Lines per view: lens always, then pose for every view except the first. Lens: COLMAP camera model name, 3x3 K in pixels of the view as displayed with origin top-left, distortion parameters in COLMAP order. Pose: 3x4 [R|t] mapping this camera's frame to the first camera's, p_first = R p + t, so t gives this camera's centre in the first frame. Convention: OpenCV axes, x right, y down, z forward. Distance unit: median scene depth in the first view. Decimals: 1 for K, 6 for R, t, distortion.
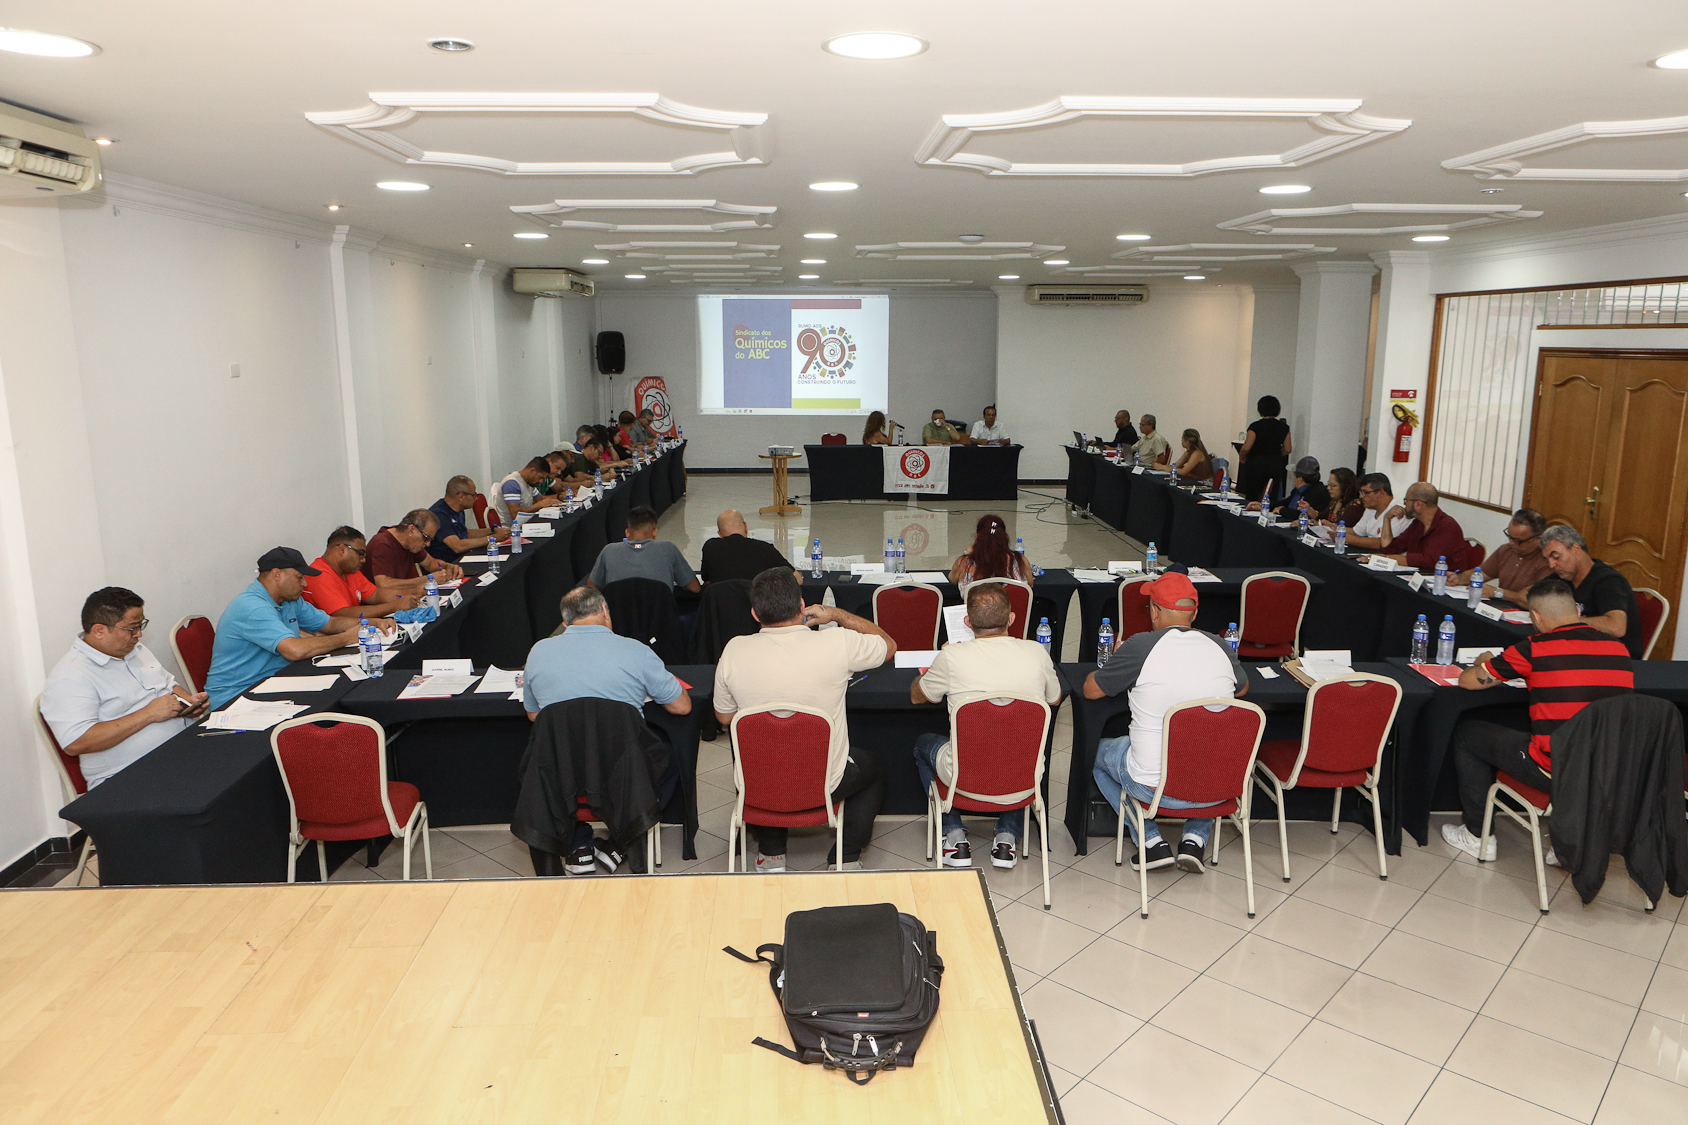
lens RADIAL K [[1141.8, 0, 844.0], [0, 1141.8, 562.5], [0, 0, 1]] dist [0.005194, 0.002706]
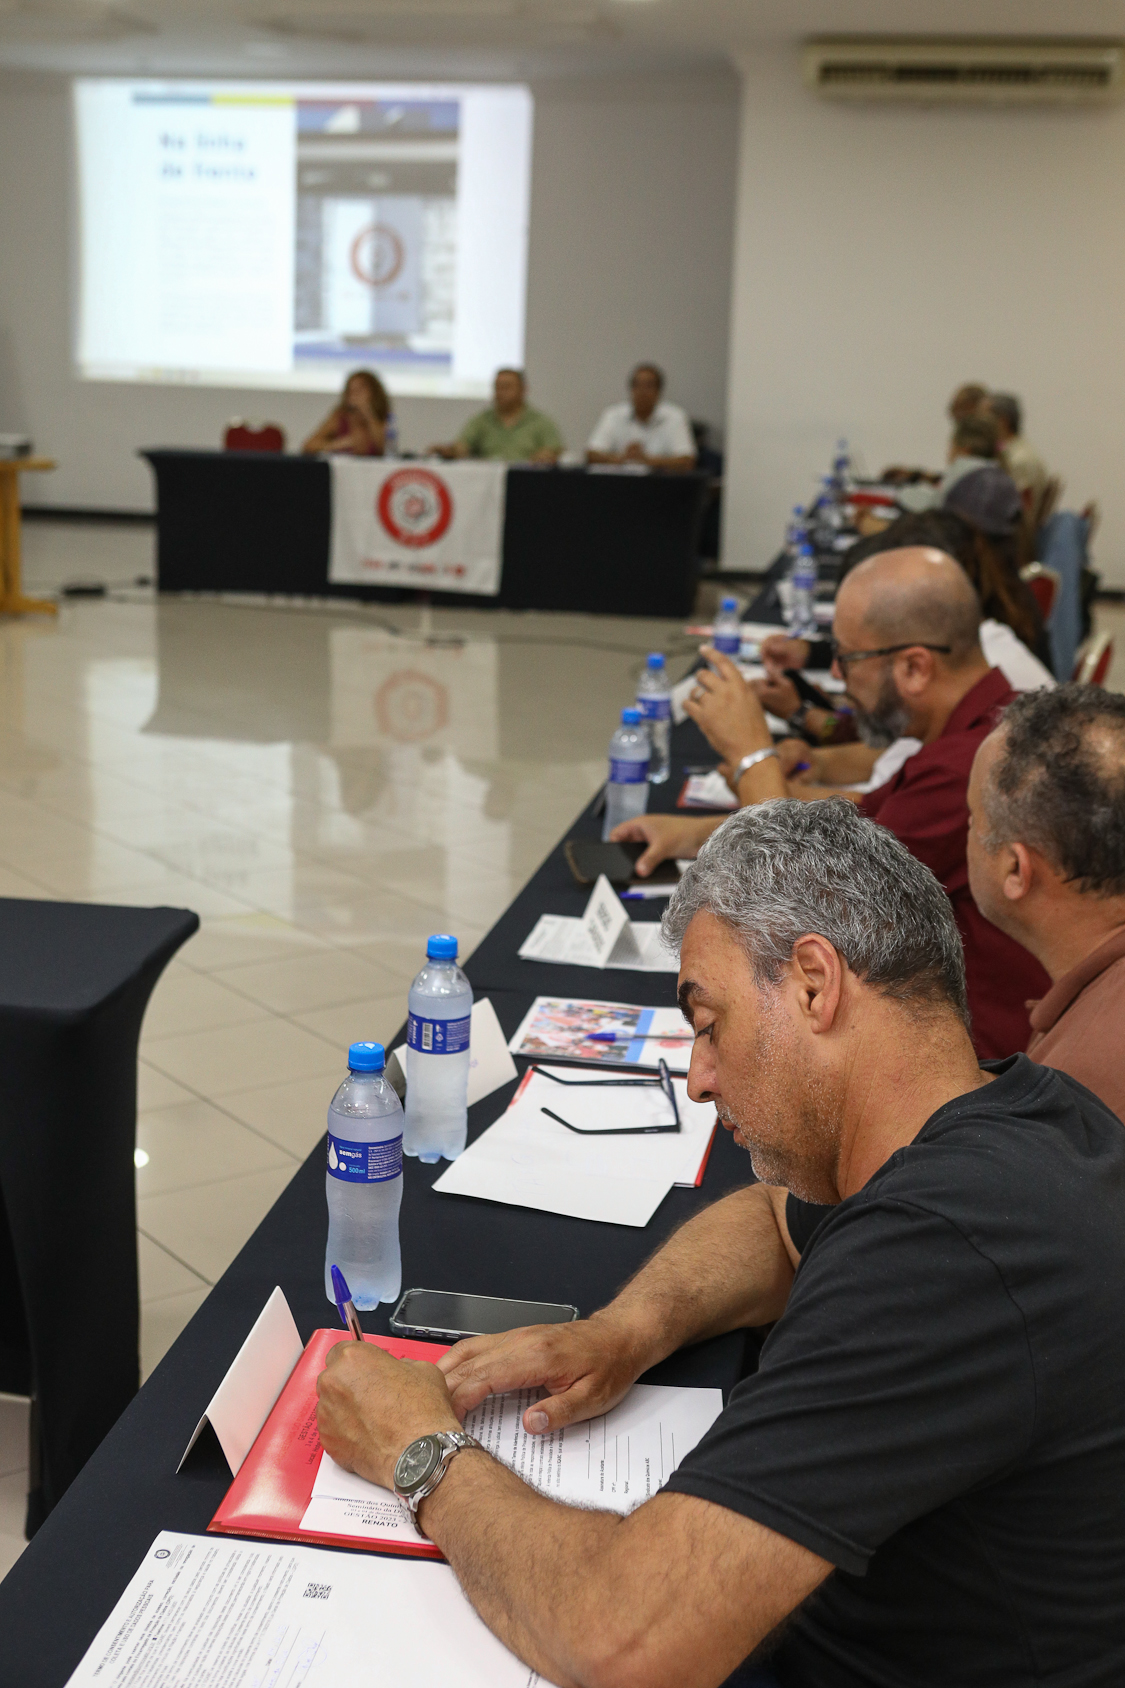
lens RADIAL K [[2252.6, 0, 562.5], [0, 2252.6, 844.0], [0, 0, 1]] dist [0.020796, 0.048885]
pose [[0.980475, 0.073025, -0.182582, 0.298615], [-0.065392, 0.996729, 0.047492, -0.016796], [0.185453, -0.034625, 0.982043, 0.319613]]
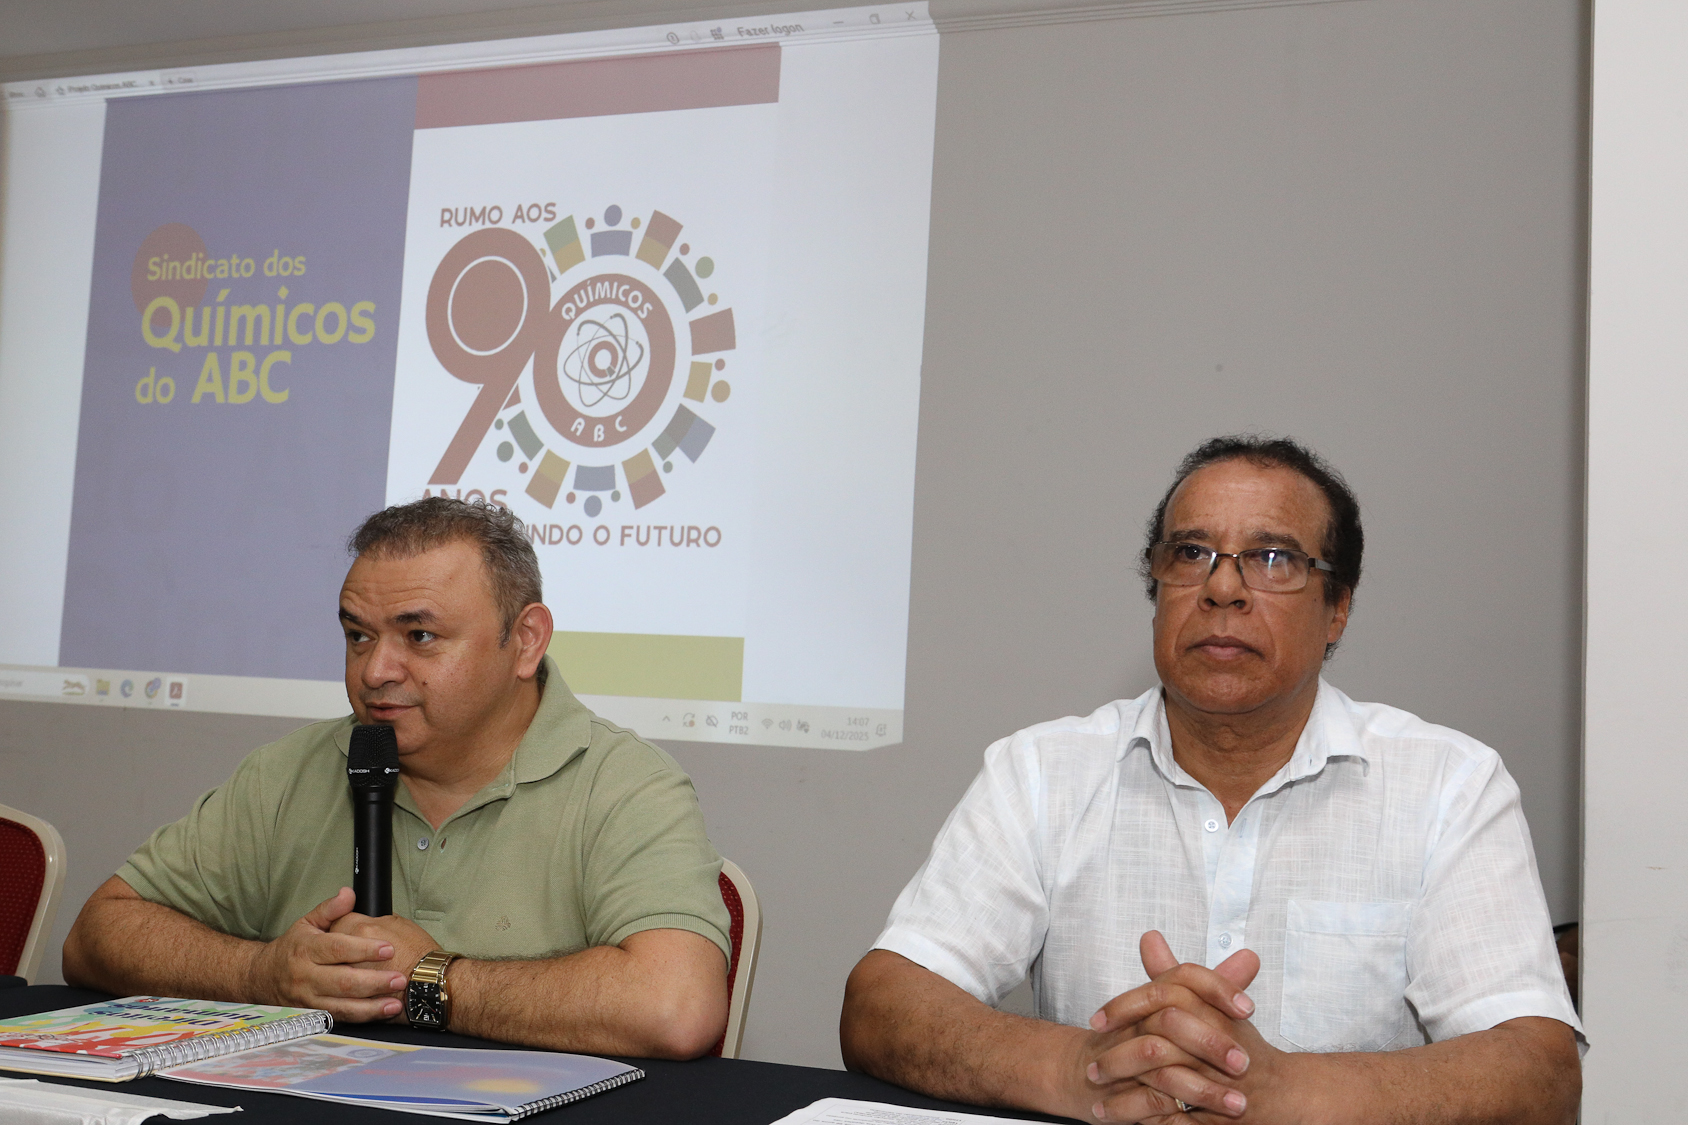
lens RADIAL K [[1914.0, 0, 844.0], [0, 1914.0, 562.5], [0, 0, 1]] dist [-0.053152, 0.125163]
pose [[0.936484, 0.016492, -0.350322, 0.172264], [-0.113499, 0.959390, -0.258243, -0.123976], [0.331836, 0.281602, 0.900325, 1.090290]]
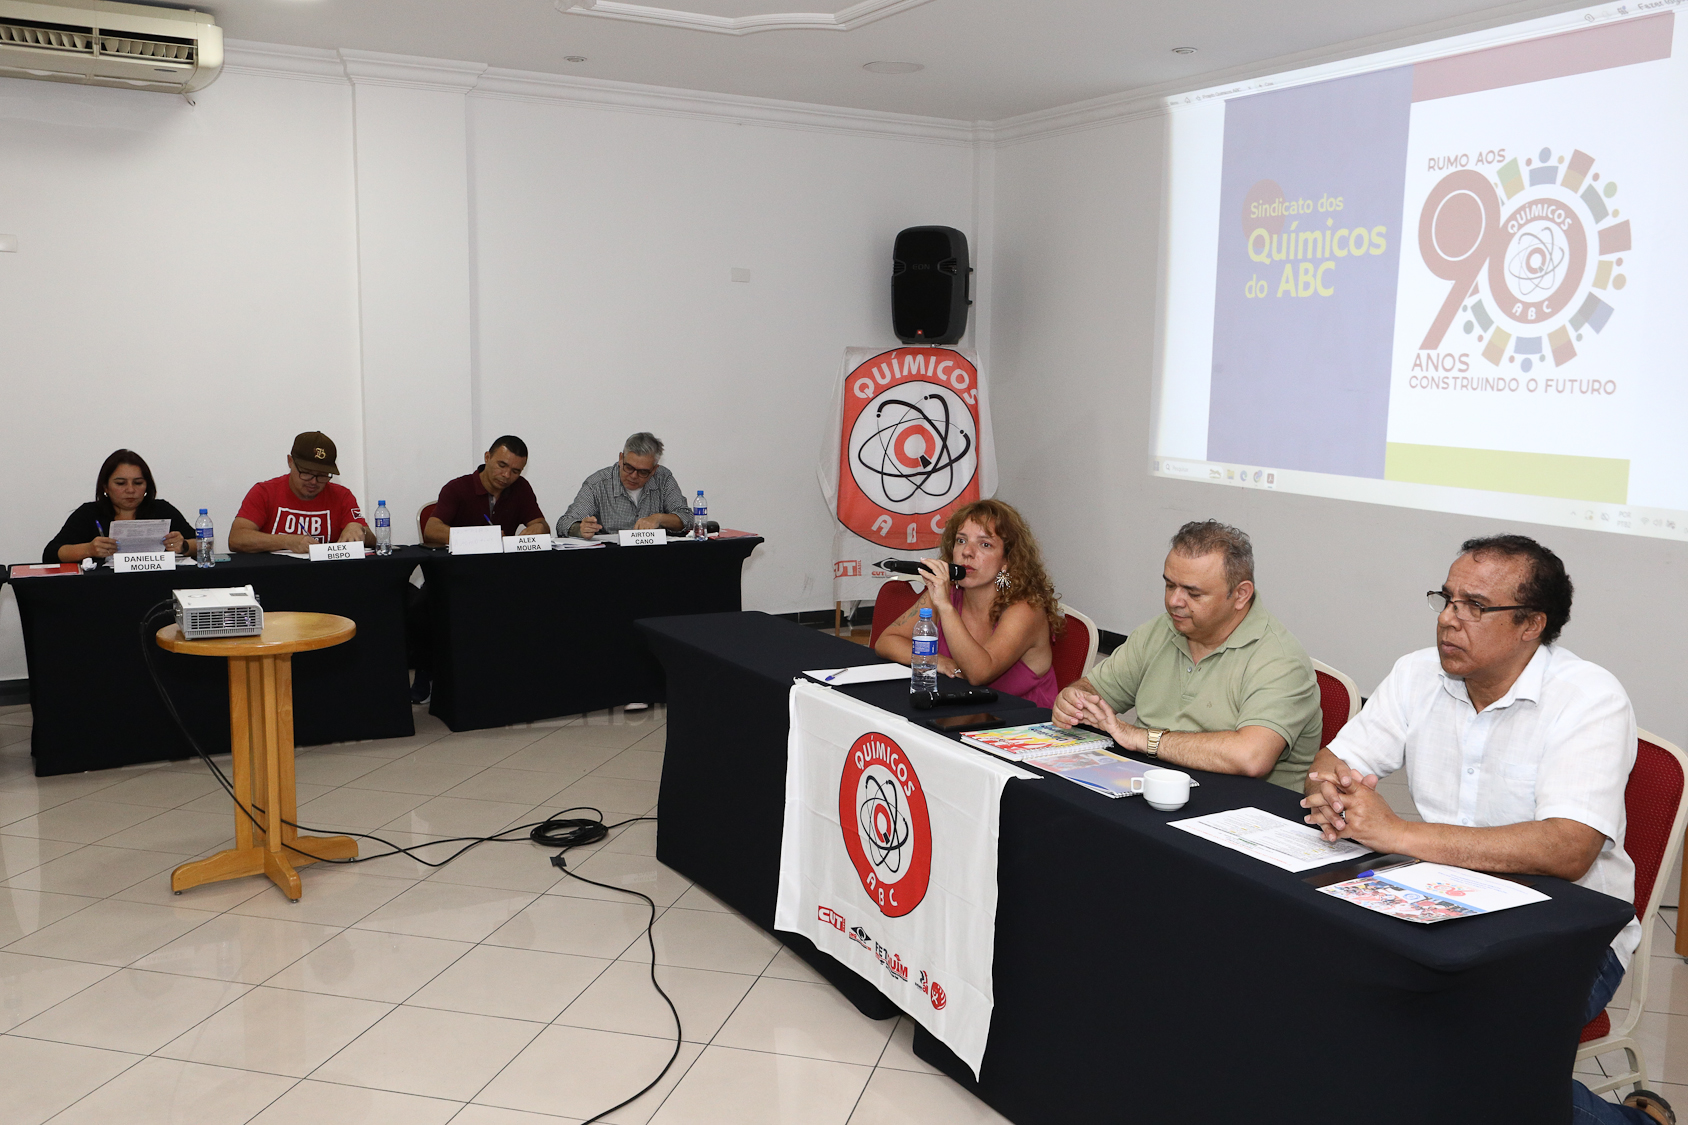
lens RADIAL K [[1492.0, 0, 844.0], [0, 1492.0, 562.5], [0, 0, 1]] dist [0.008779, 0.000629]
pose [[0.478491, 0.127932, -0.868723, 0.285289], [-0.182550, 0.982207, 0.044096, -0.155245], [0.858907, 0.137486, 0.493332, 1.035241]]
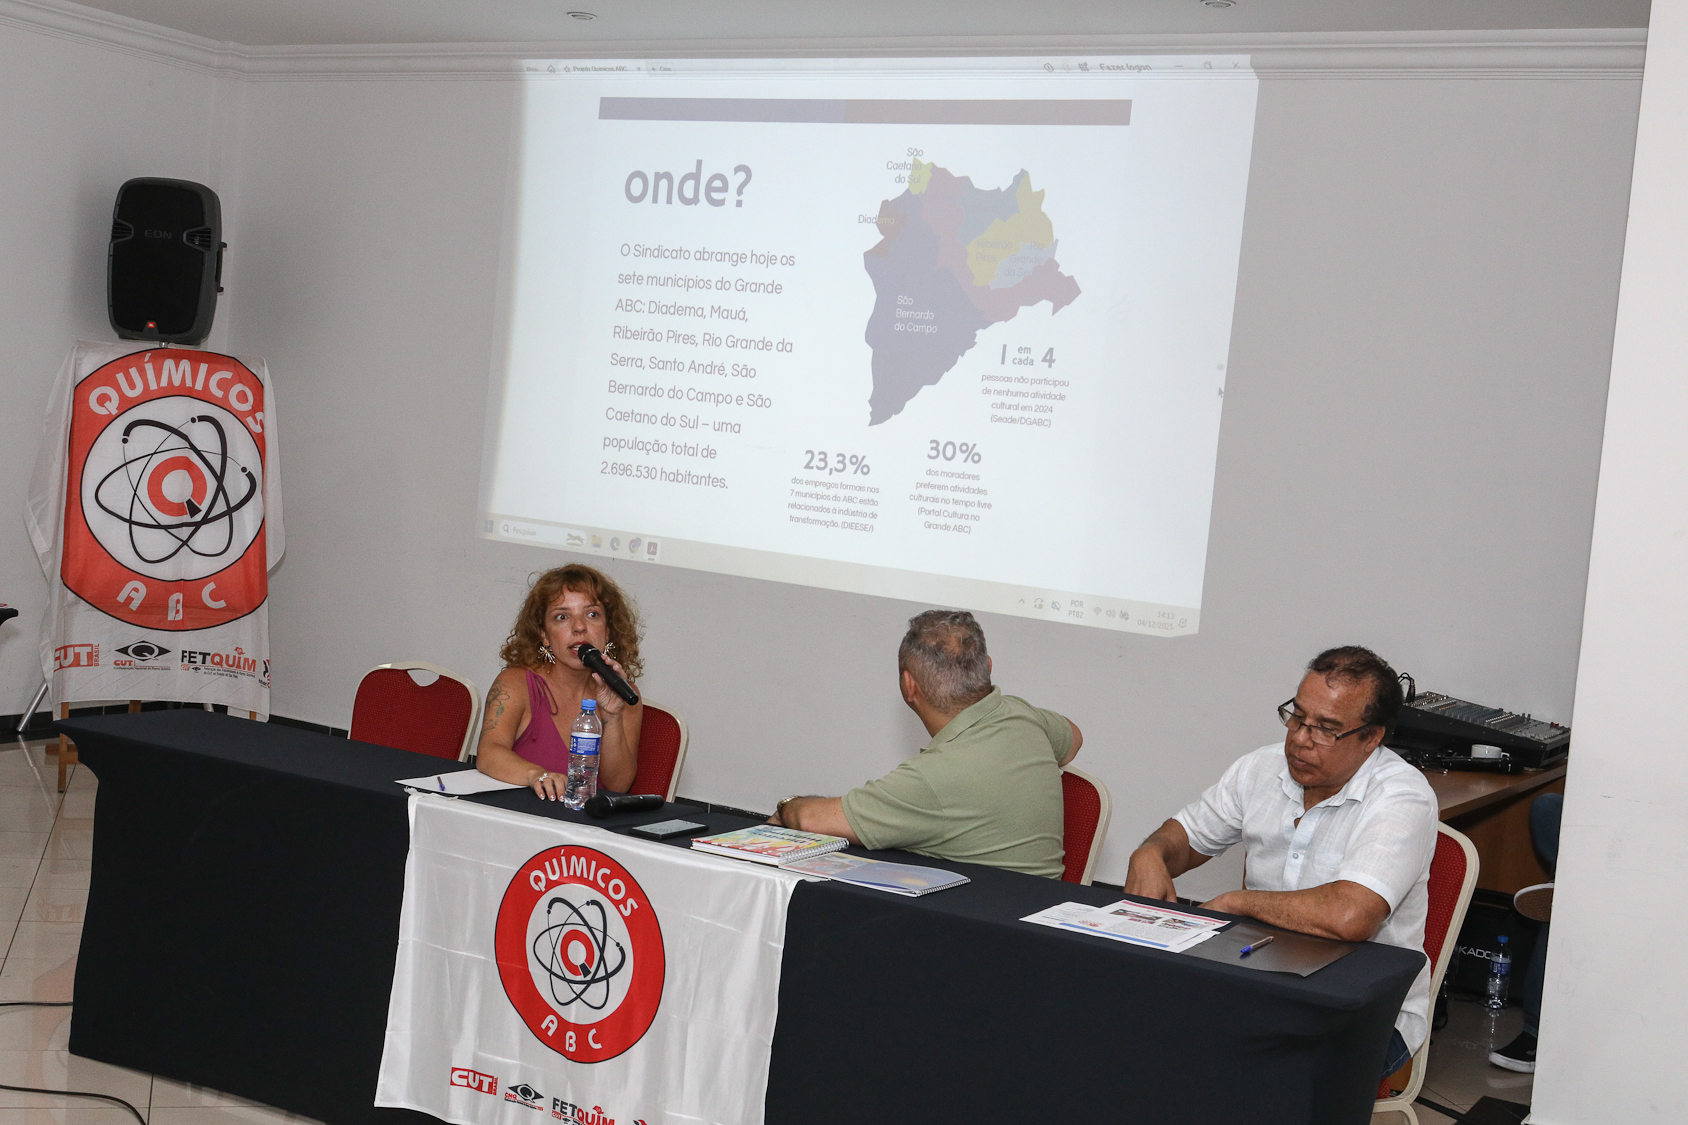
lens RADIAL K [[2186.4, 0, 813.4], [0, 2186.4, 554.4], [0, 0, 1]] dist [0.008074, 0.015322]
pose [[0.844720, 0.110341, -0.523710, 0.260710], [-0.189659, 0.976732, -0.100122, -0.132556], [0.500477, 0.183901, 0.845992, 0.912098]]
